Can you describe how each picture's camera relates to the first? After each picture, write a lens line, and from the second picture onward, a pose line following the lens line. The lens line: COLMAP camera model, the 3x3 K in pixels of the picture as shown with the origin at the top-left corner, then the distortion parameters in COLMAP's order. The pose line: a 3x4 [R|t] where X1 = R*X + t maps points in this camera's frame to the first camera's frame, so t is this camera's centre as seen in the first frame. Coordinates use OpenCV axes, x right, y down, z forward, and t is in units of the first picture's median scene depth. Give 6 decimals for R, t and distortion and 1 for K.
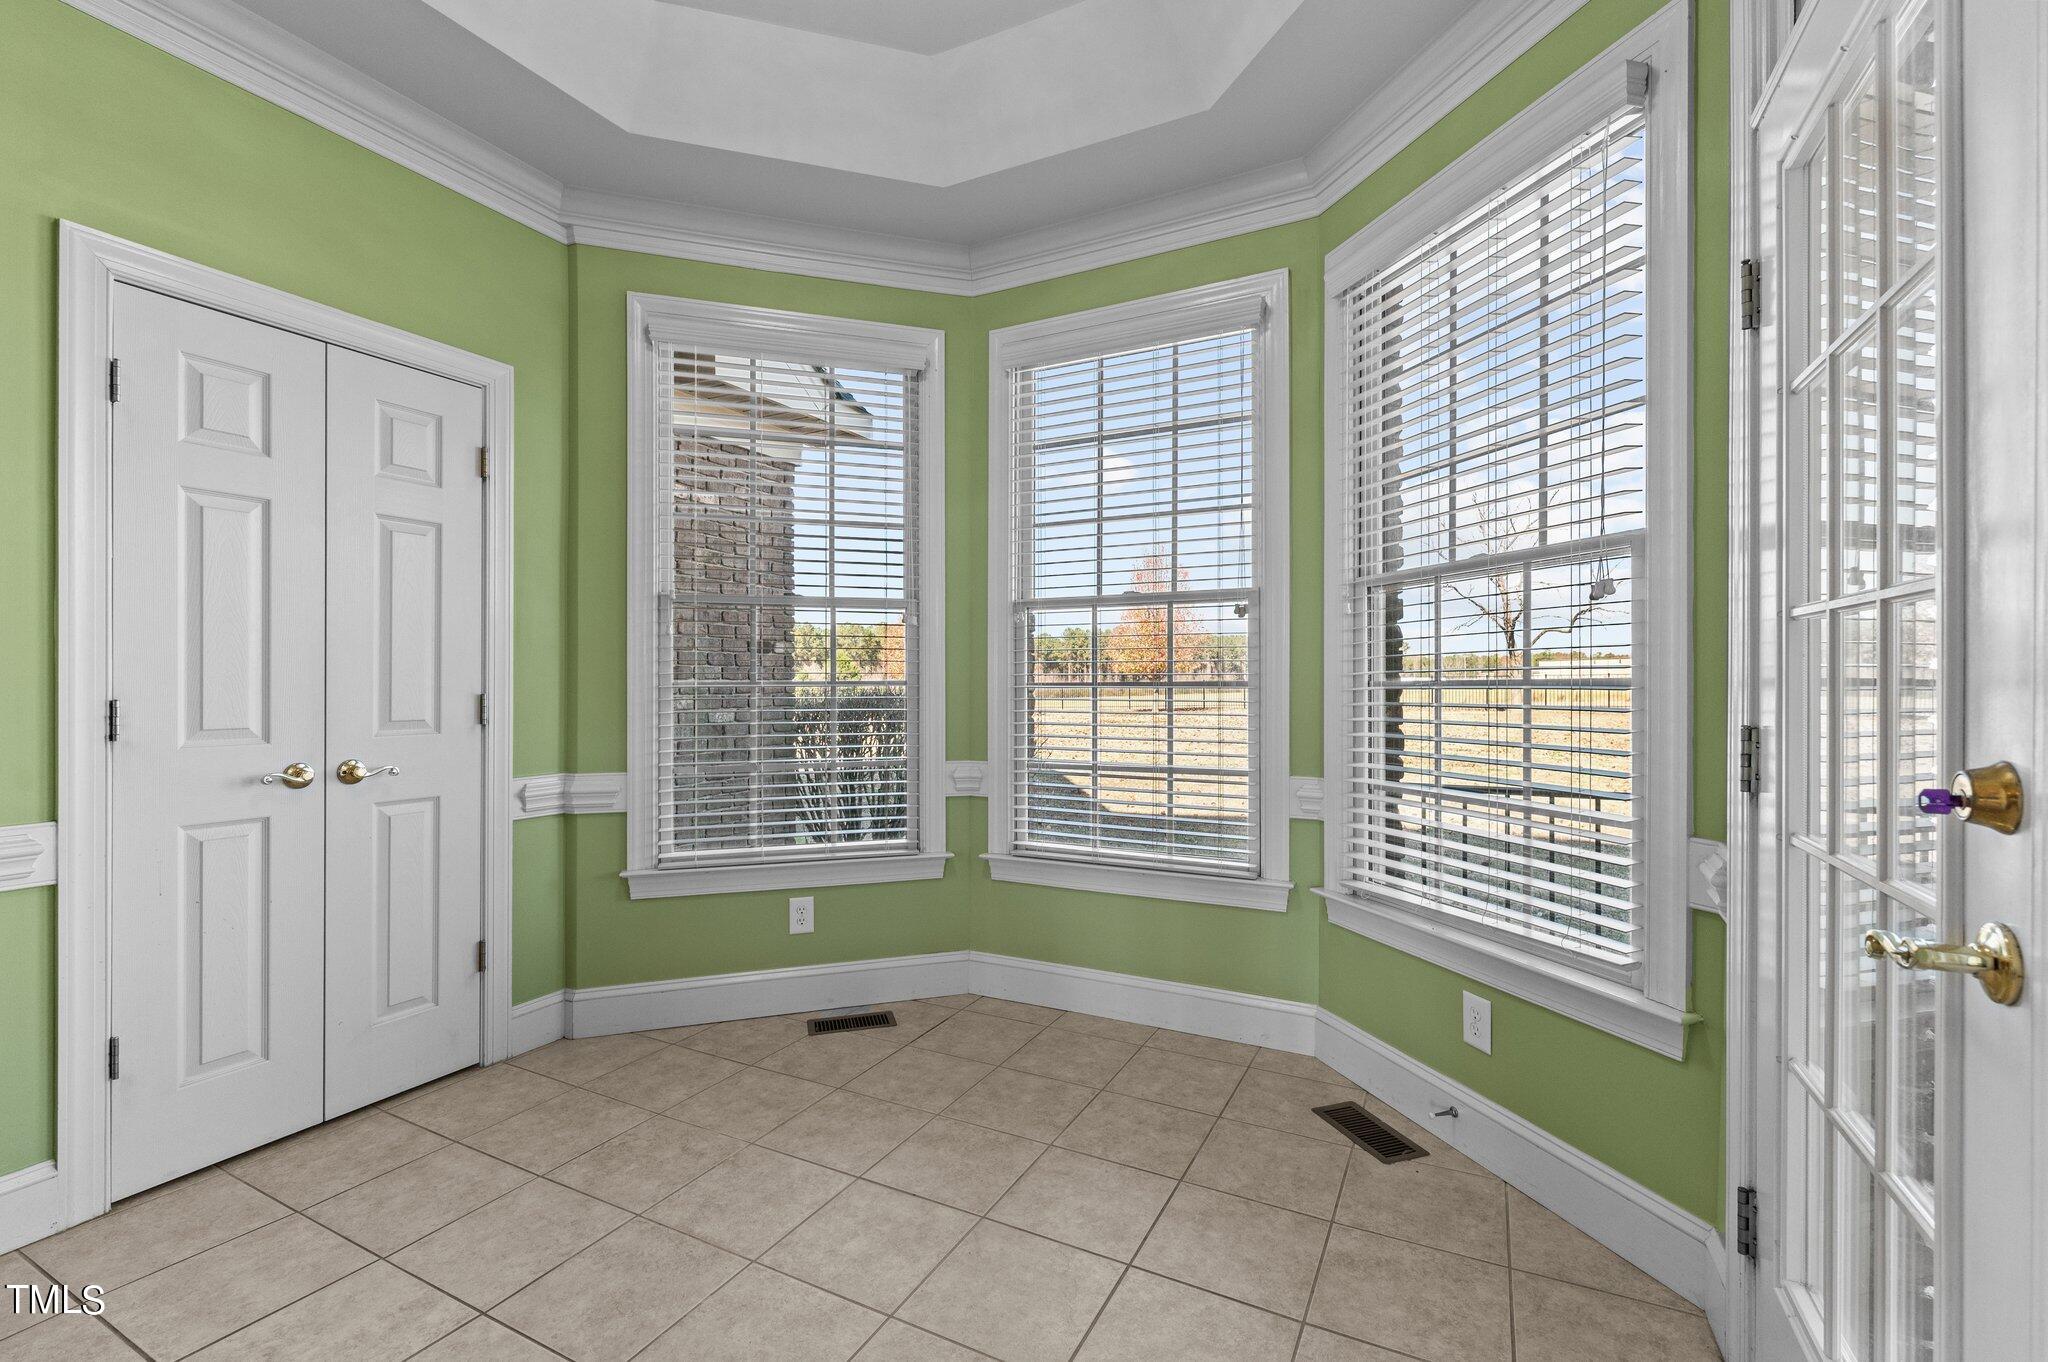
lens RADIAL K [[890.1, 0, 1024.0], [0, 890.1, 681.0], [0, 0, 1]] dist [-0.000275, -0.000023]
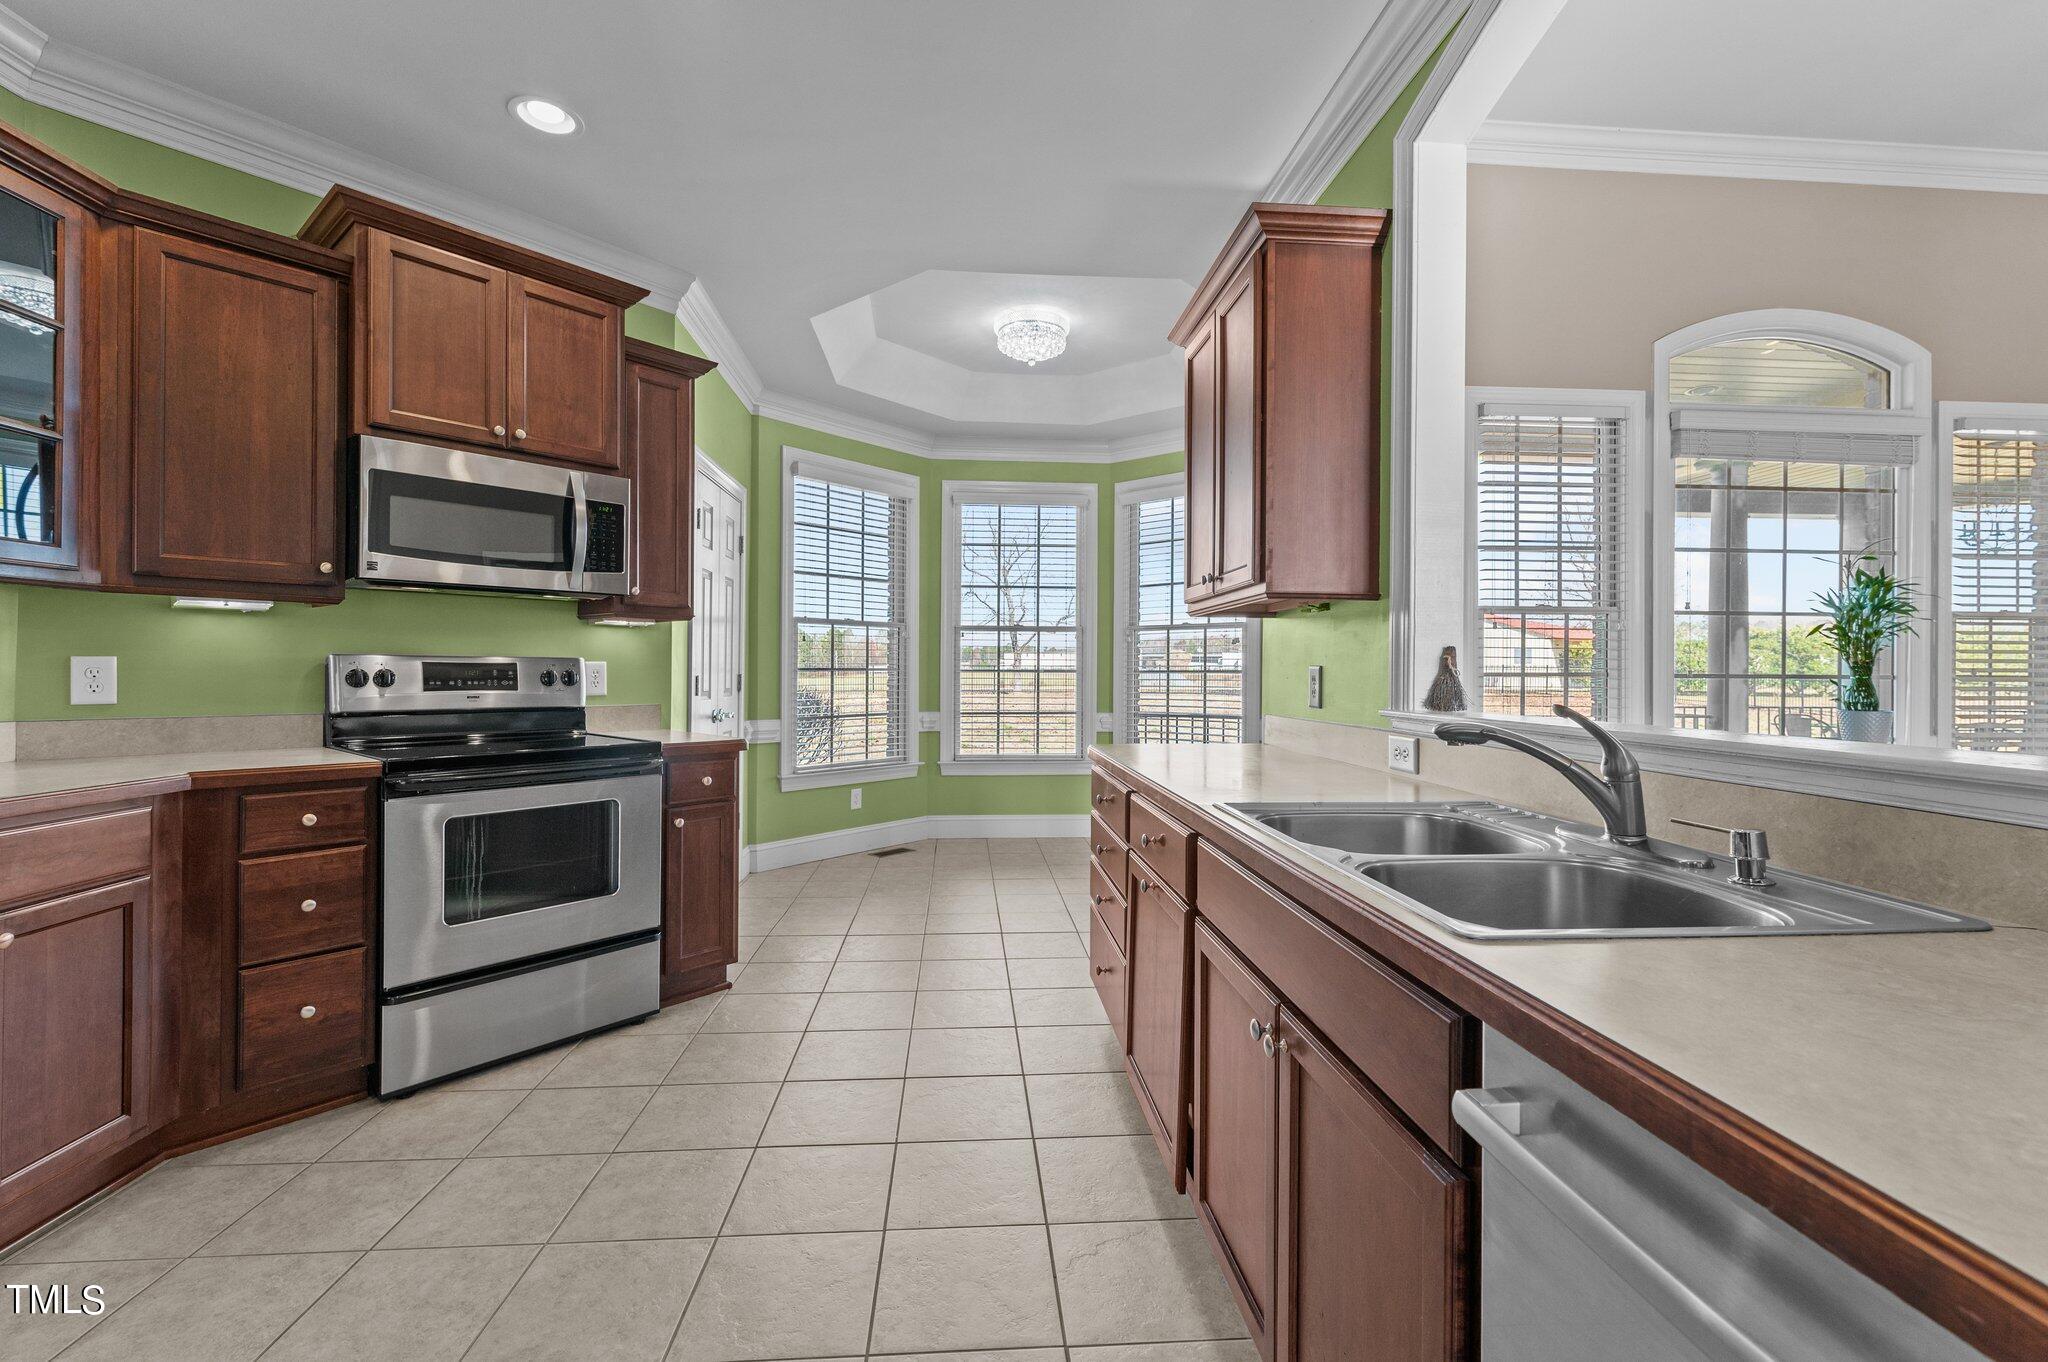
lens RADIAL K [[890.1, 0, 1024.0], [0, 890.1, 681.0], [0, 0, 1]] dist [-0.000275, -0.000023]
pose [[0.848559, 0.002030, 0.529097, -0.913351], [-0.005078, 0.999978, 0.004307, 0.016190], [-0.529077, -0.006342, 0.848550, -0.699378]]
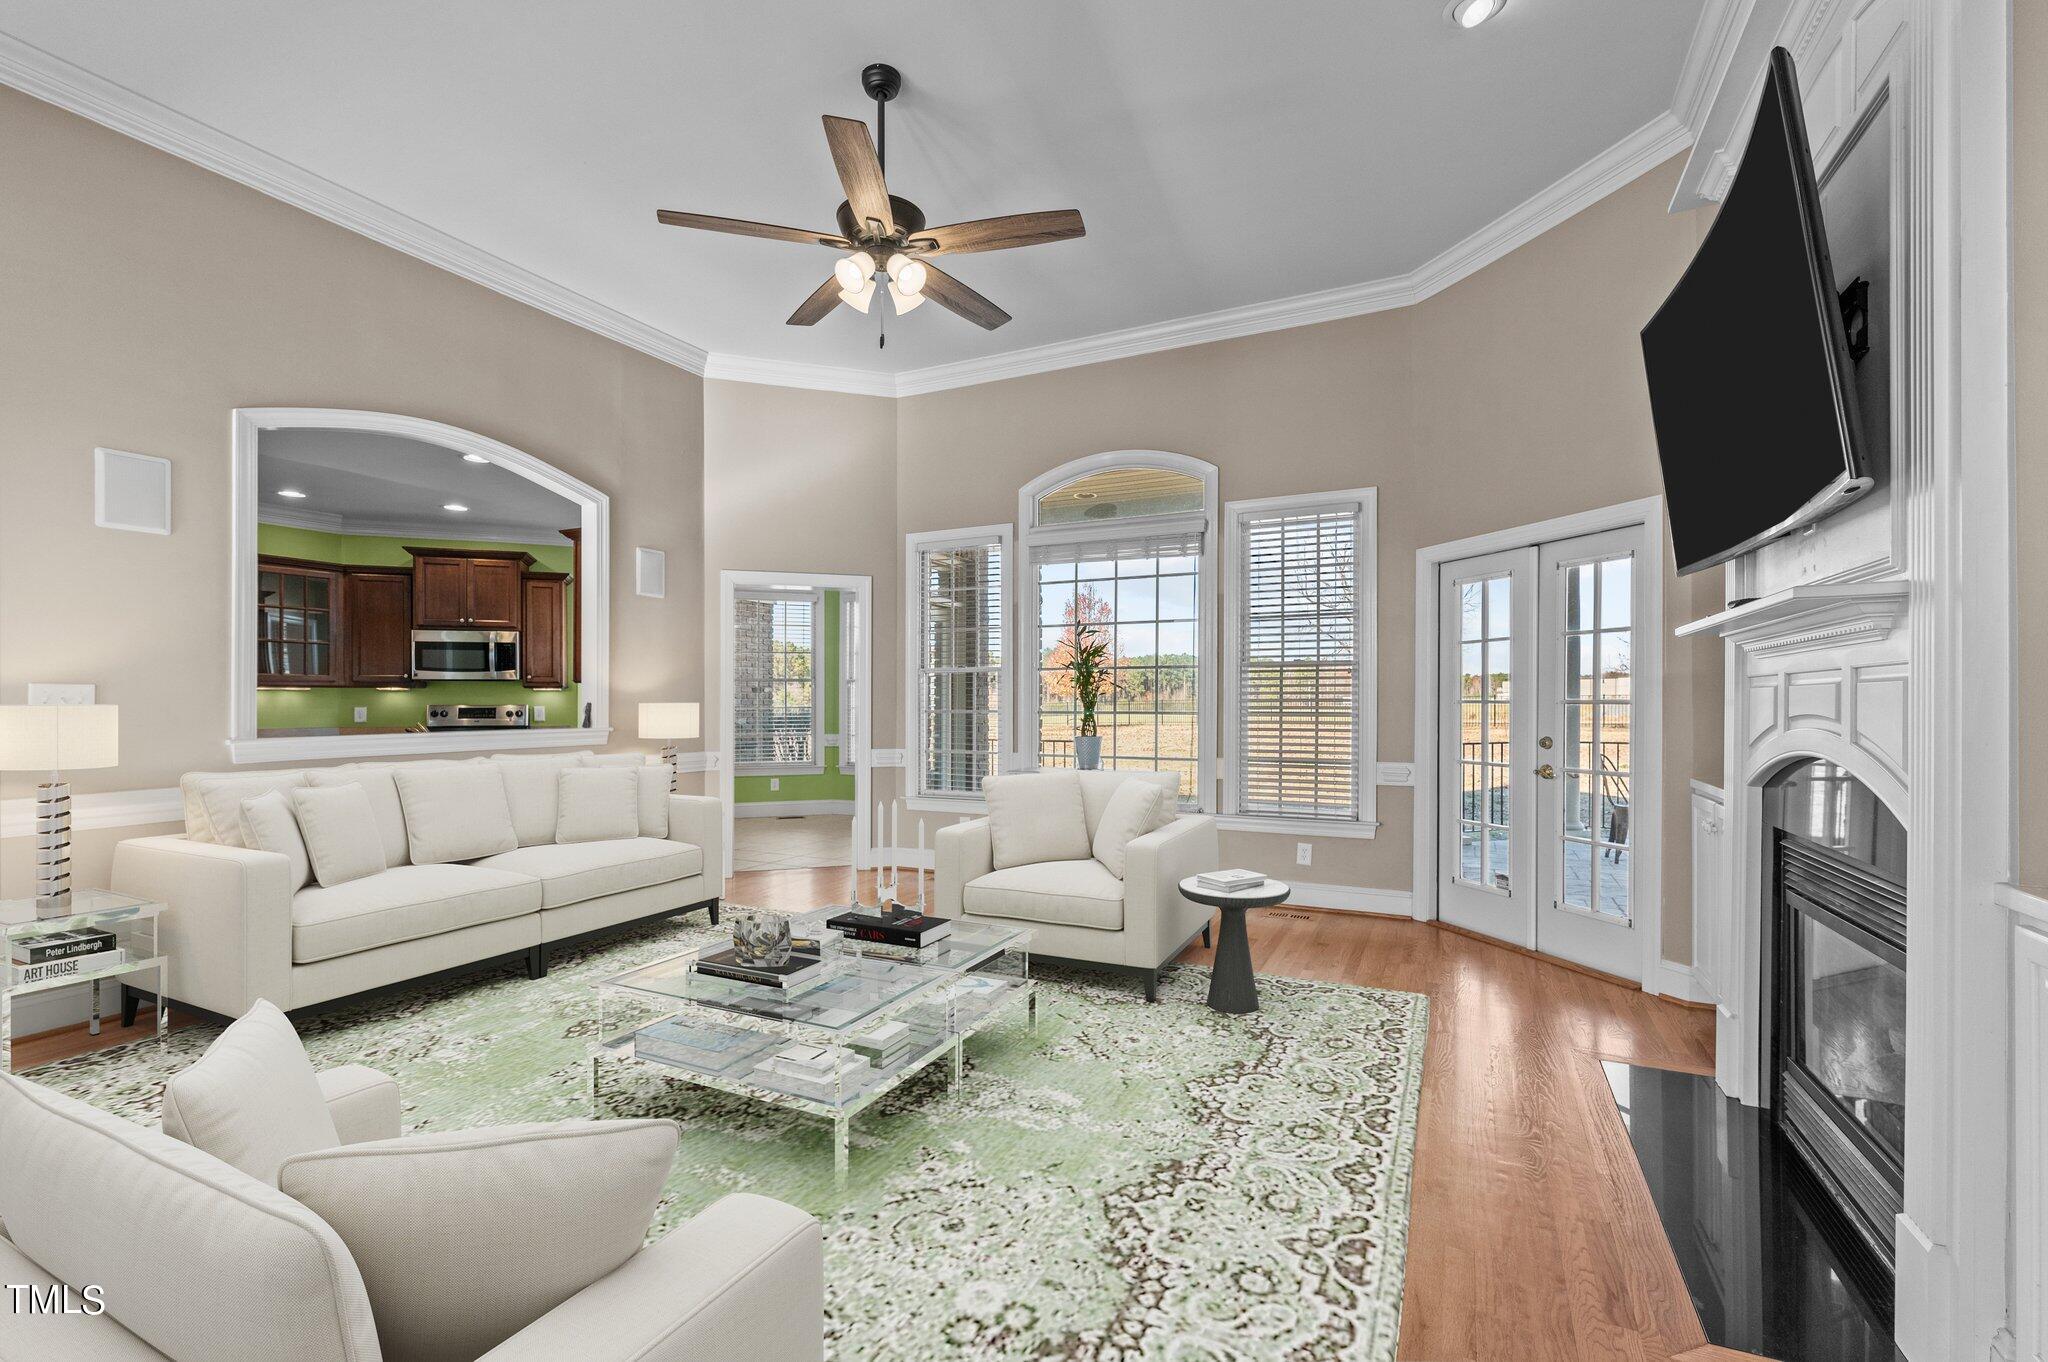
lens RADIAL K [[890.1, 0, 1024.0], [0, 890.1, 681.0], [0, 0, 1]] dist [-0.000275, -0.000023]
pose [[0.999697, 0.001380, 0.024571, 0.514583], [-0.000654, 0.999564, -0.029536, 0.002155], [-0.024601, 0.029511, 0.999262, -2.021887]]
